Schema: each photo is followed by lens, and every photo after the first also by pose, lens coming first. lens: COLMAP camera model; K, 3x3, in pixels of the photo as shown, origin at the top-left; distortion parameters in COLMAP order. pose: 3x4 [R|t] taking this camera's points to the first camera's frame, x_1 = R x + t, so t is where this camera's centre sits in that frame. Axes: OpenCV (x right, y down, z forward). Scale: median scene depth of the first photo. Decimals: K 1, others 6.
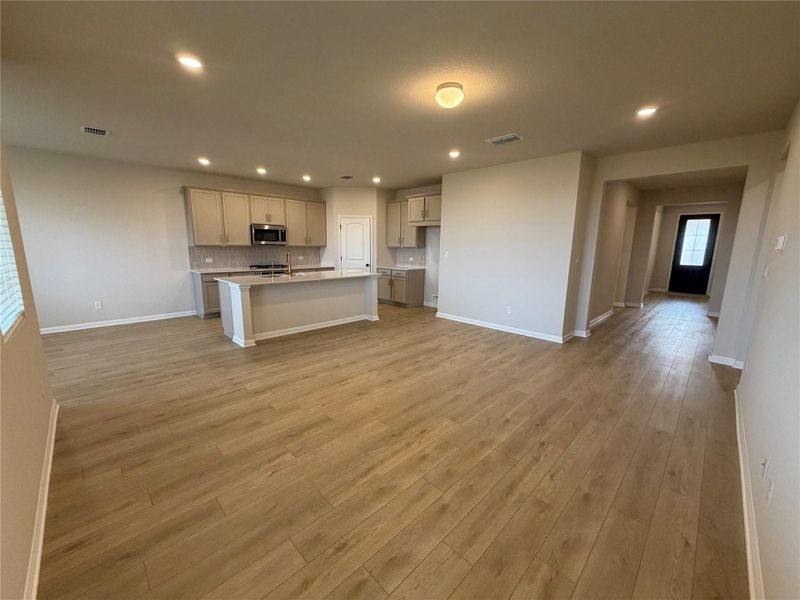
lens RADIAL K [[319.3, 0, 395.7], [0, 319.3, 301.2], [0, 0, 1]] dist [-0.001229, 0.000128]
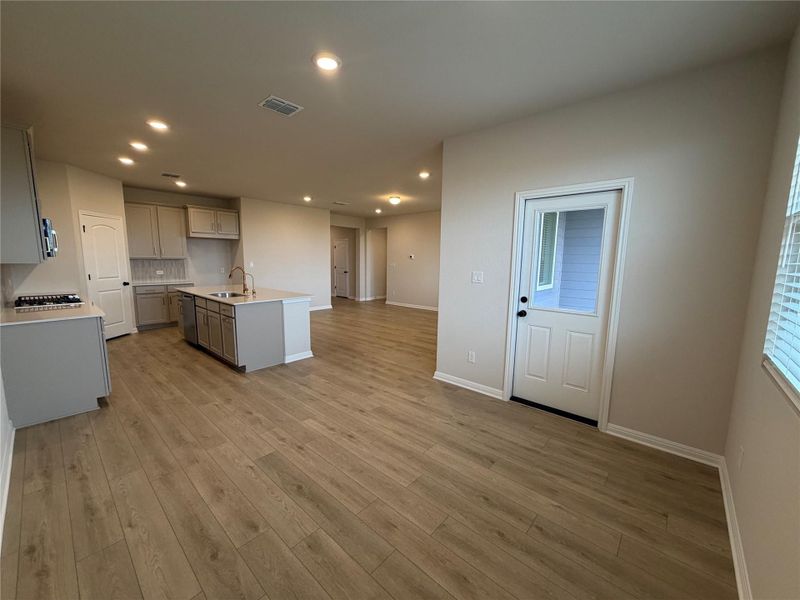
lens RADIAL K [[319.3, 0, 398.5], [0, 319.3, 301.3], [0, 0, 1]] dist [-0.001229, 0.000128]
pose [[-0.068285, -0.145857, 0.986946, -1.683399], [0.162438, 0.974429, 0.155246, -0.166770], [-0.984353, 0.170918, -0.042846, 0.819878]]
